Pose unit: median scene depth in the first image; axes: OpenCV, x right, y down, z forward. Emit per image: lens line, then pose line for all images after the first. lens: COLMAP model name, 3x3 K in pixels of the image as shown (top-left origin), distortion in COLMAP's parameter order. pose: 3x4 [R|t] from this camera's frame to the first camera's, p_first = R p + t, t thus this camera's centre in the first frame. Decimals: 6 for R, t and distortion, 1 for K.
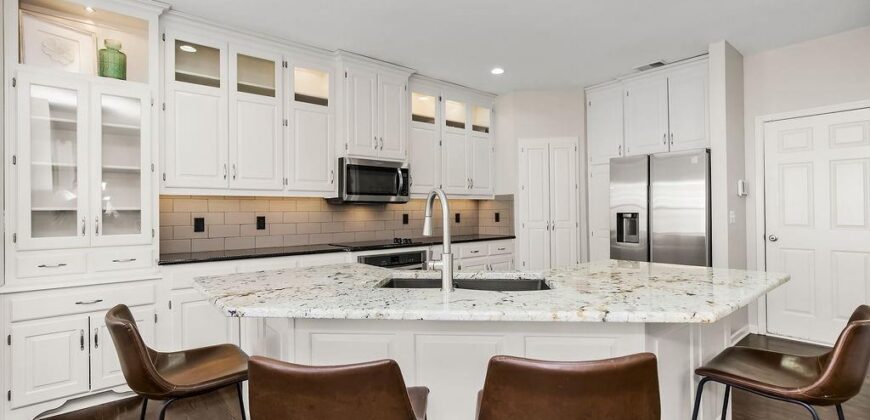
lens RADIAL K [[404.5, 0, 436.4], [0, 404.5, 212.8], [0, 0, 1]] dist [0.002775, 0.000245]
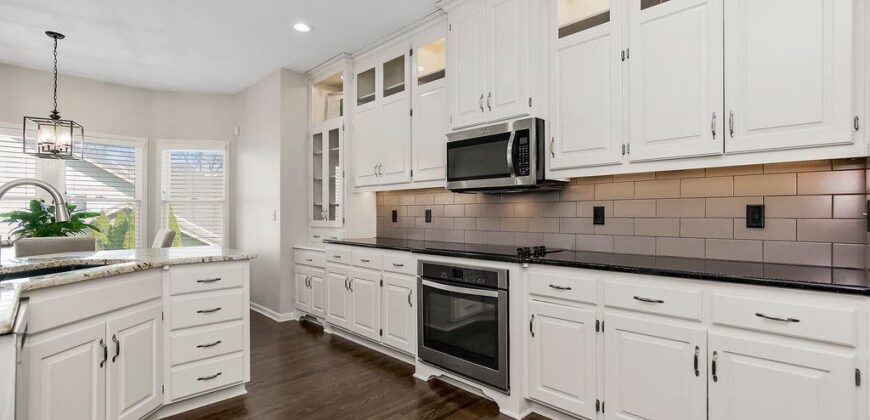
lens RADIAL K [[404.5, 0, 438.7], [0, 404.5, 212.0], [0, 0, 1]] dist [0.002775, 0.000245]
pose [[0.096558, 0.007426, -0.995300, 0.558328], [0.001084, 0.999971, 0.007566, 0.007666], [0.995327, -0.001809, 0.096547, 0.902277]]
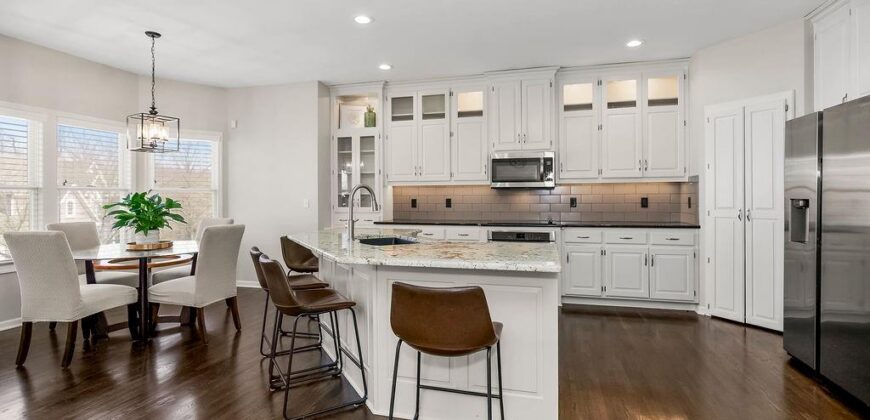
lens RADIAL K [[404.5, 0, 443.5], [0, 404.5, 195.6], [0, 0, 1]] dist [0.002775, 0.000245]
pose [[0.576363, 0.006436, -0.817169, 0.739155], [-0.000409, 0.999971, 0.007588, -0.012672], [0.817194, -0.004039, 0.576349, 0.131167]]
